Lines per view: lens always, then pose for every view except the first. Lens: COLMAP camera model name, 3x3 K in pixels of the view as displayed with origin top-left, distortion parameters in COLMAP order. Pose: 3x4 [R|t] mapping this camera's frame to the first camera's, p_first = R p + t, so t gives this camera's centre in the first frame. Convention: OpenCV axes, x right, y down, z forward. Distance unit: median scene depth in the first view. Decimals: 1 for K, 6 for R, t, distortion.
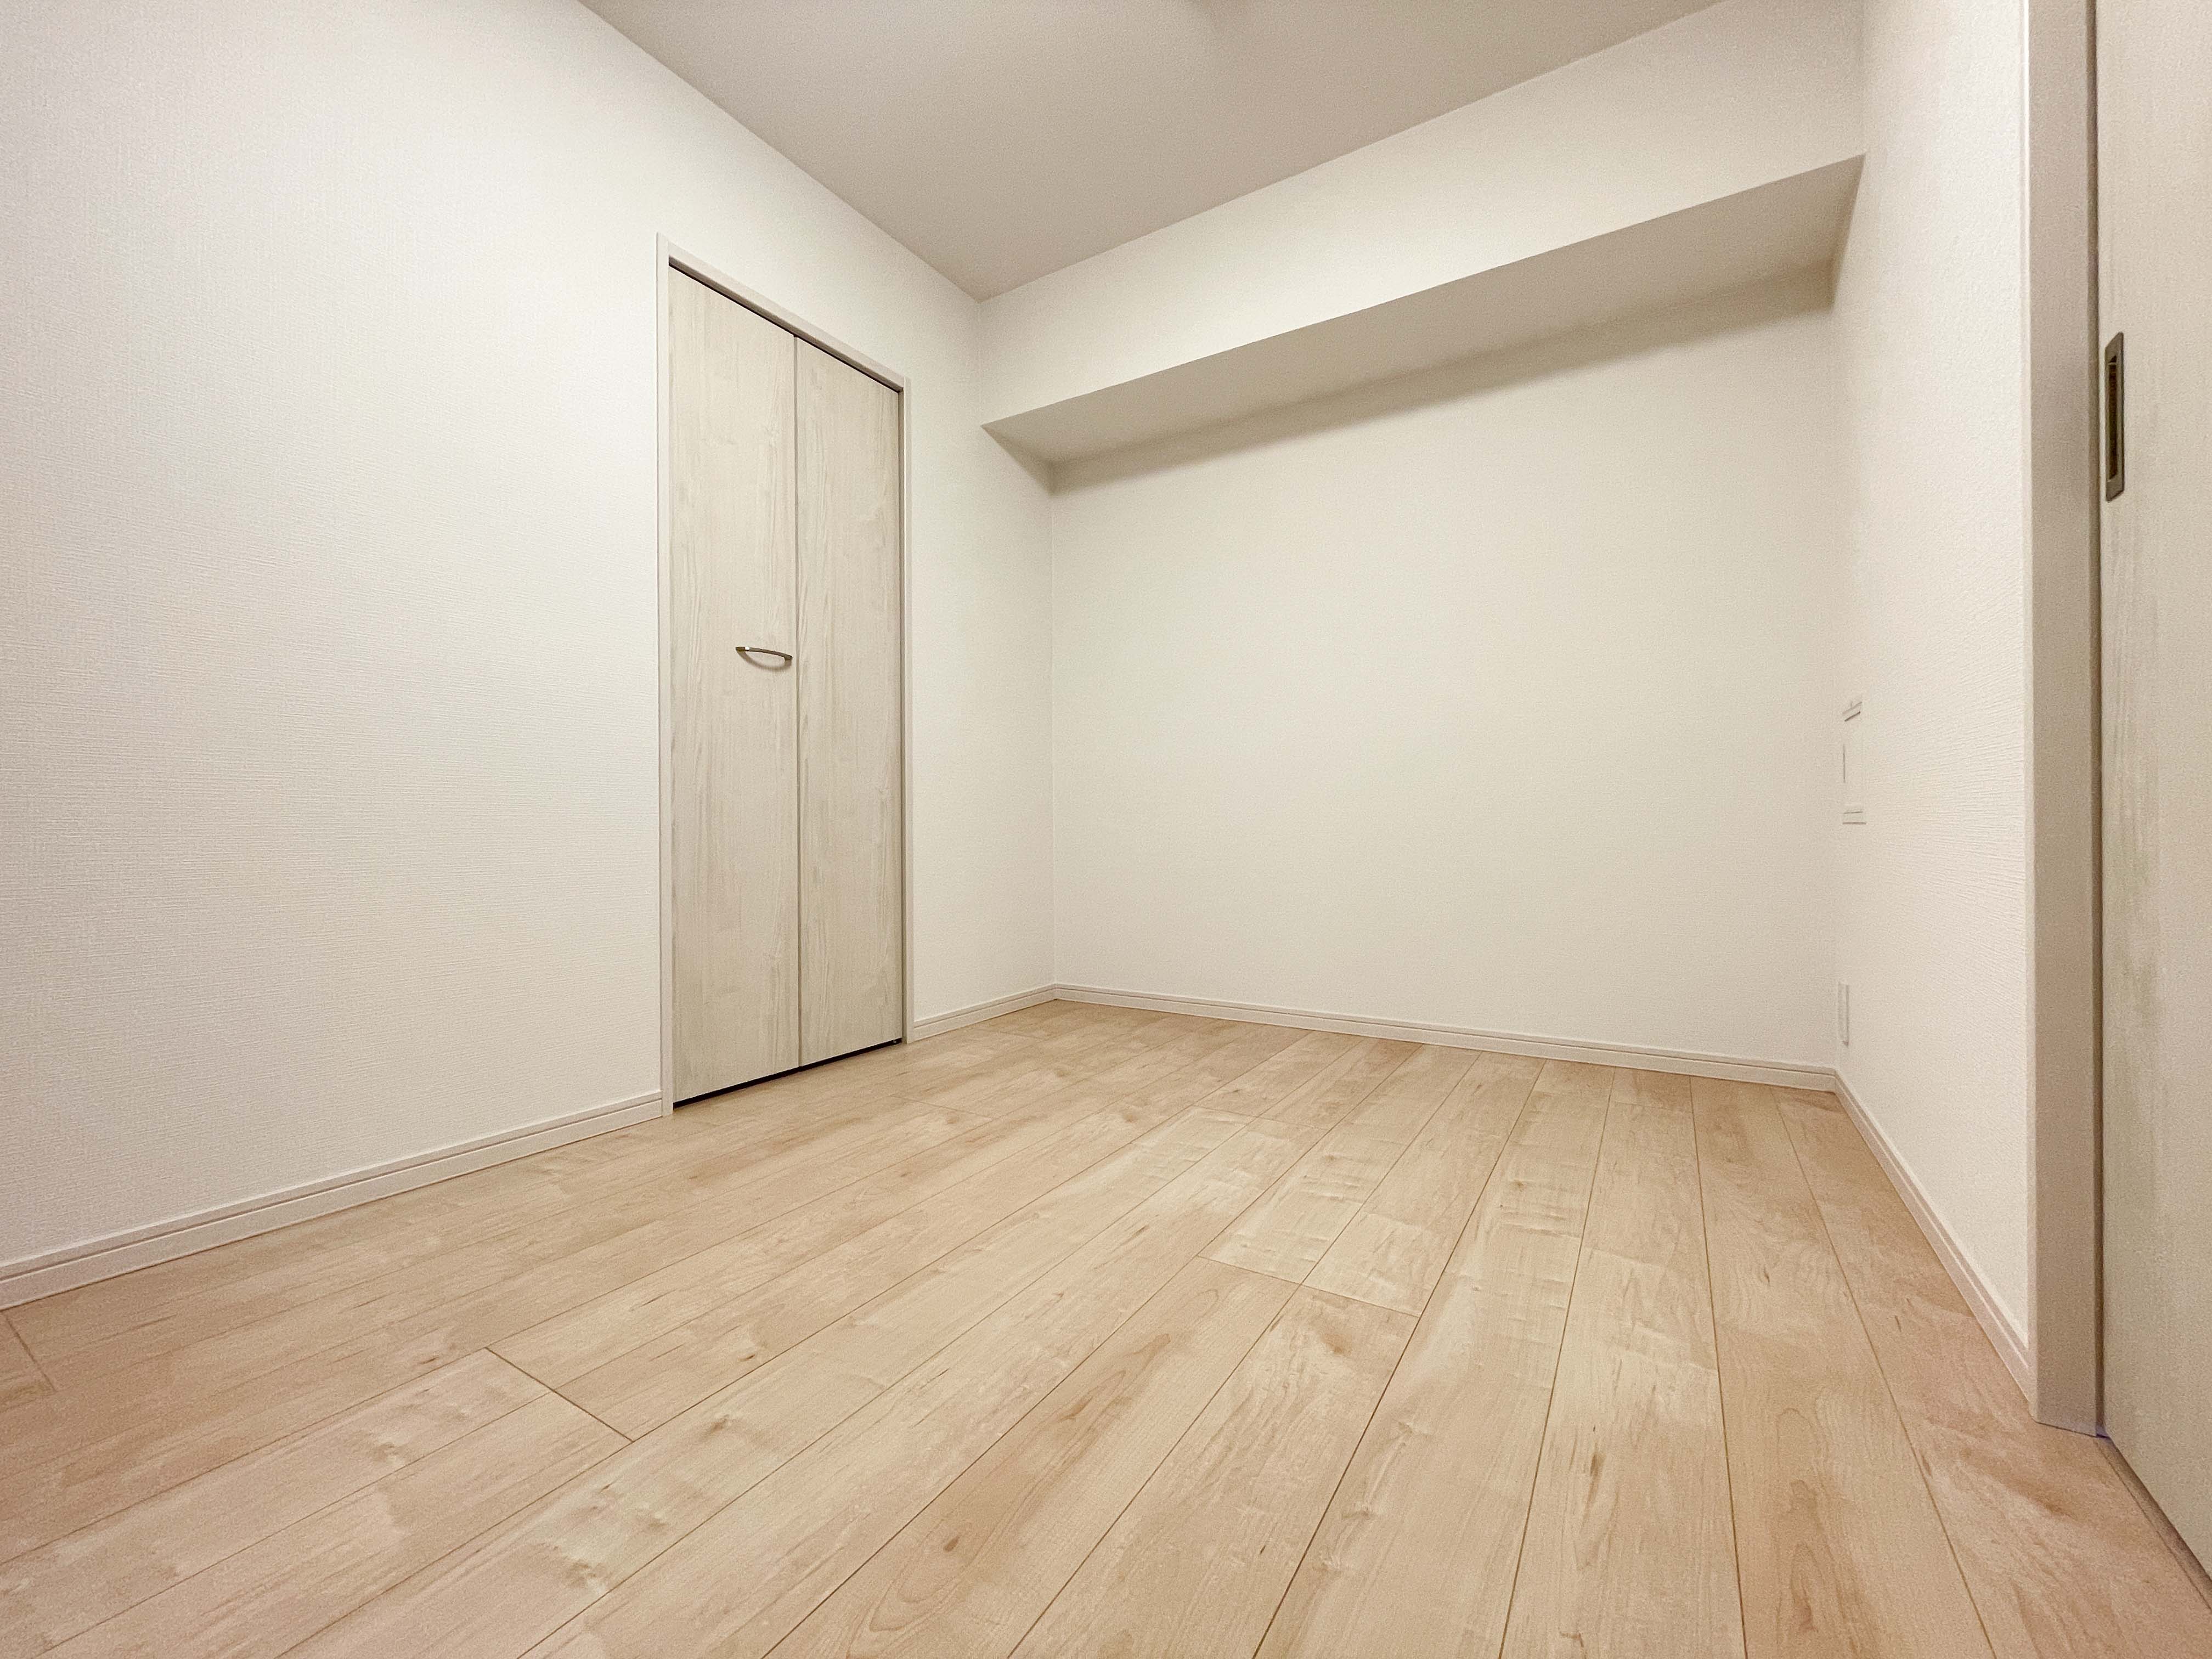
lens RADIAL K [[900.6, 0, 1095.3], [0, 900.6, 824.0], [0, 0, 1]] dist [-0.003685, 0.000972]
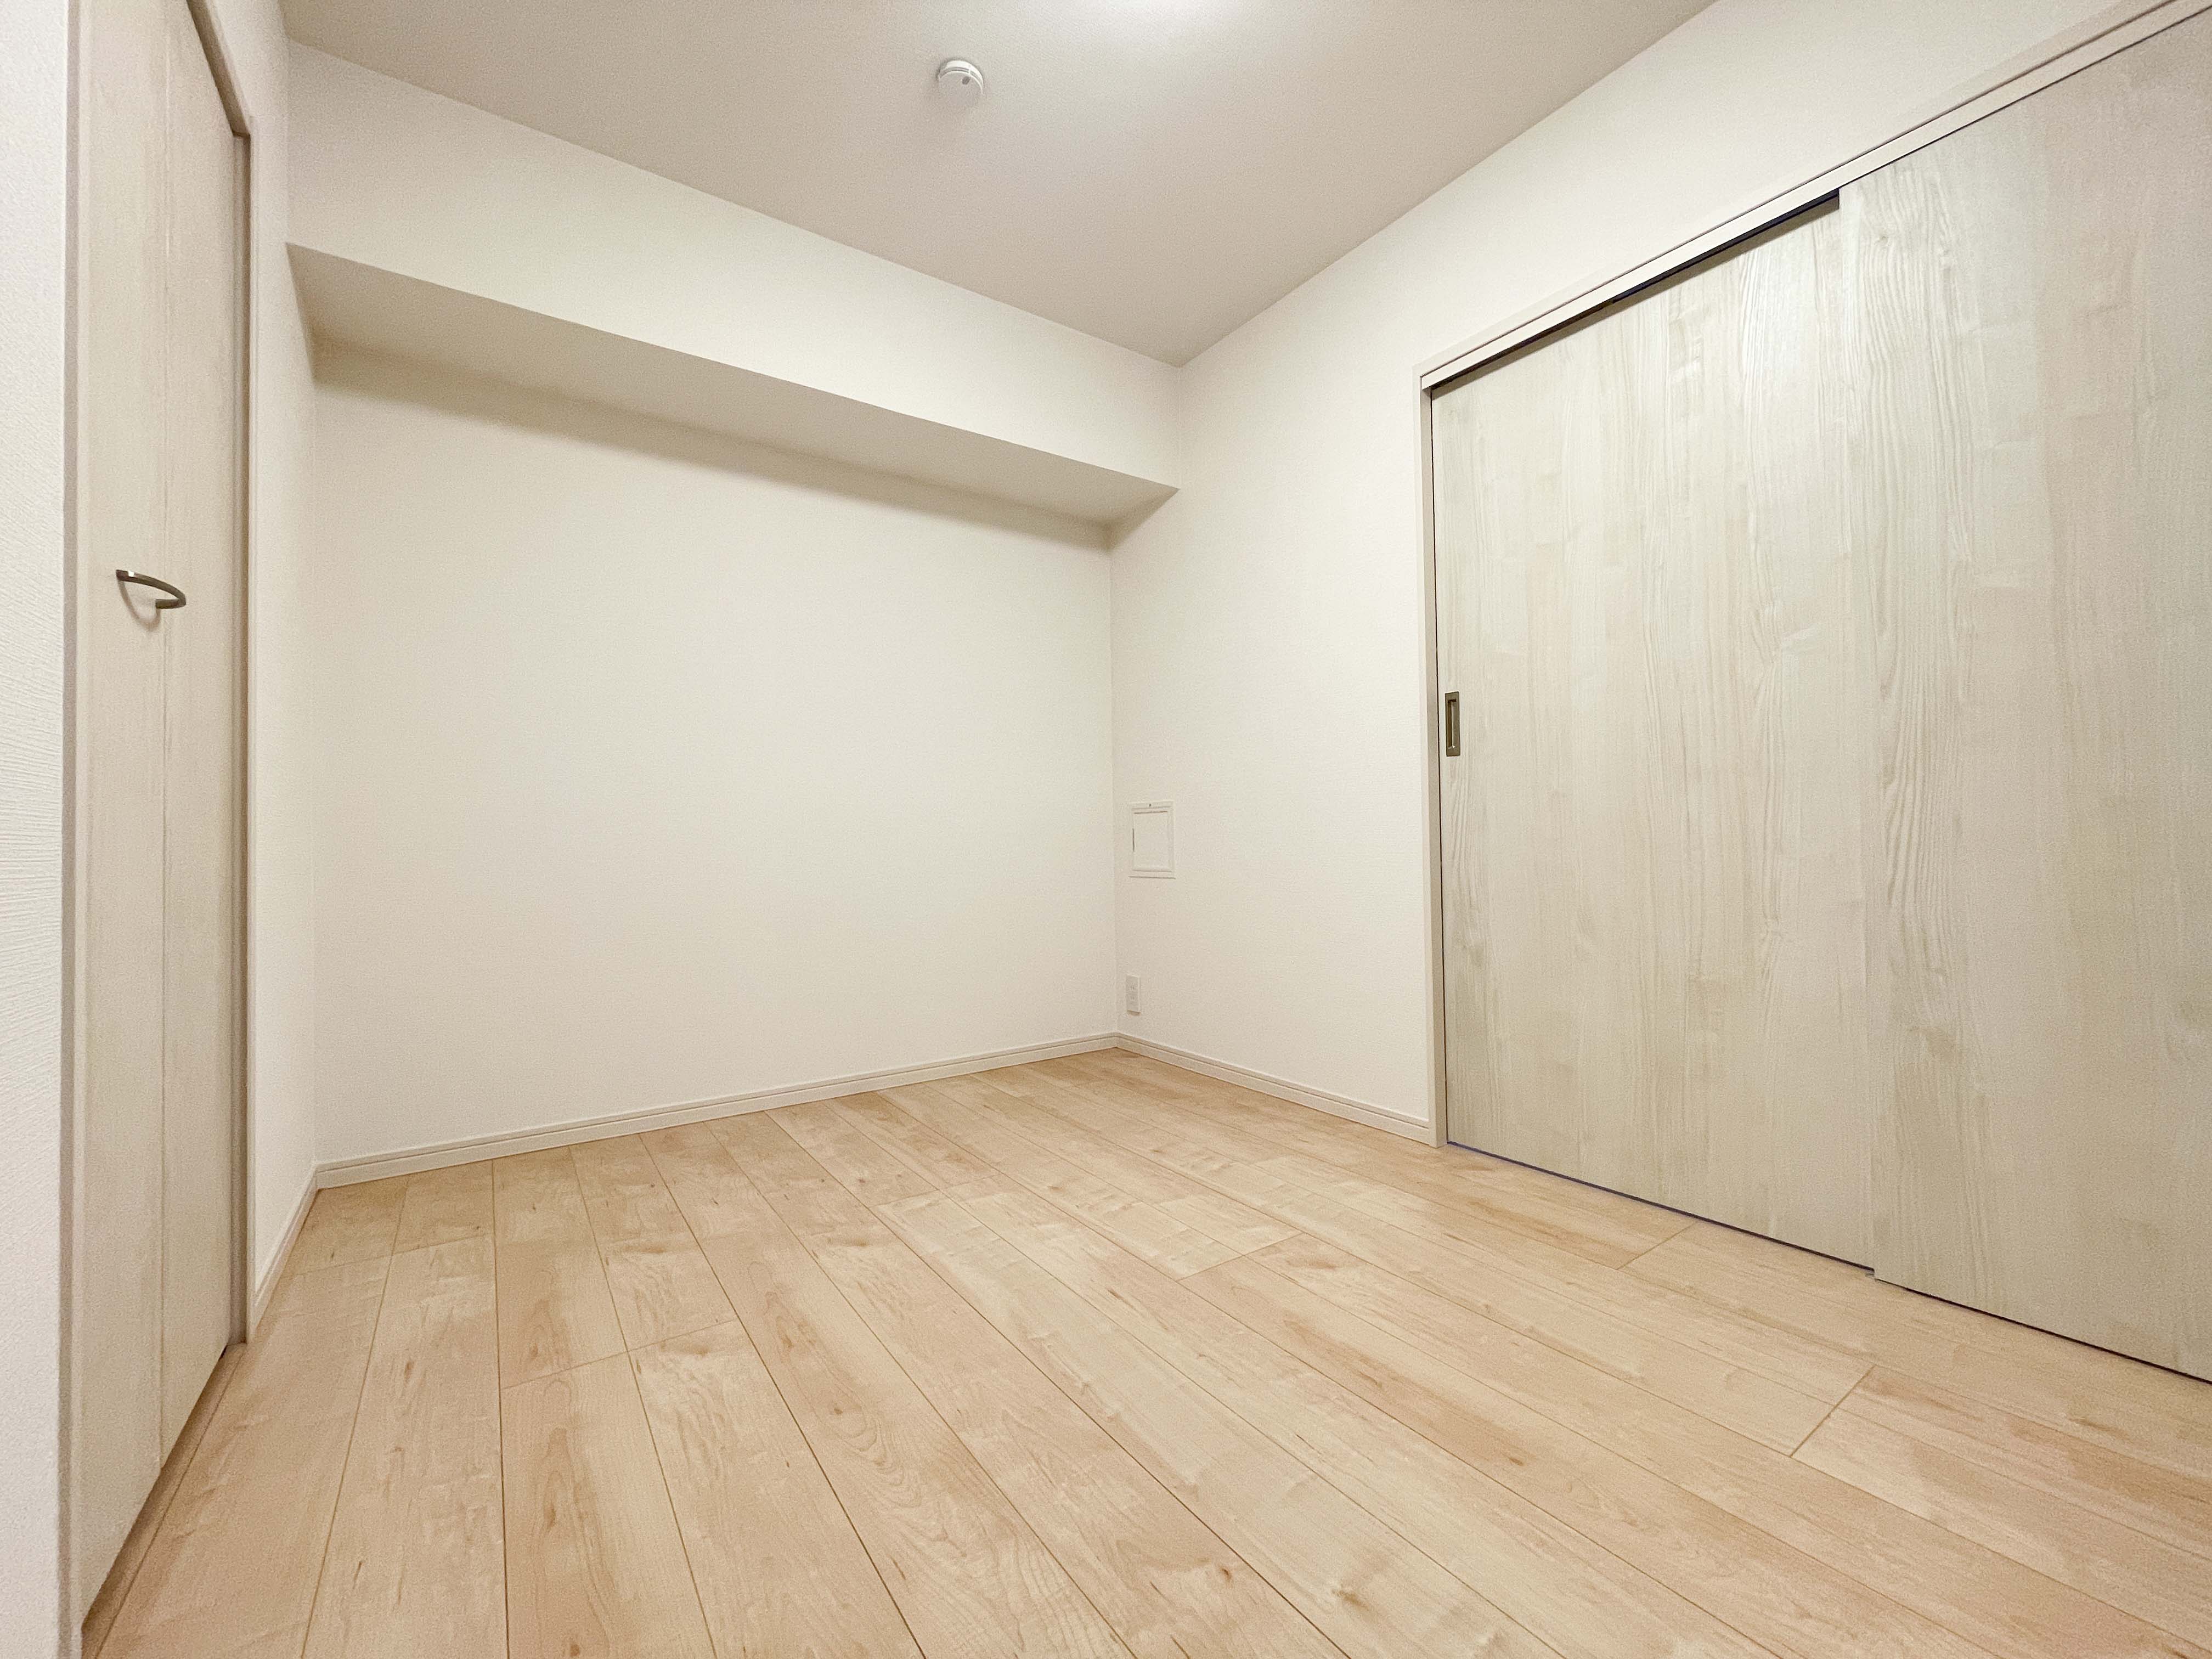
lens RADIAL K [[900.6, 0, 1118.5], [0, 900.6, 815.7], [0, 0, 1]] dist [-0.003685, 0.000972]
pose [[0.378615, 0.023945, 0.925245, -0.767509], [0.012703, 0.999437, -0.031063, -0.067881], [-0.925467, 0.023515, 0.378097, 0.464890]]
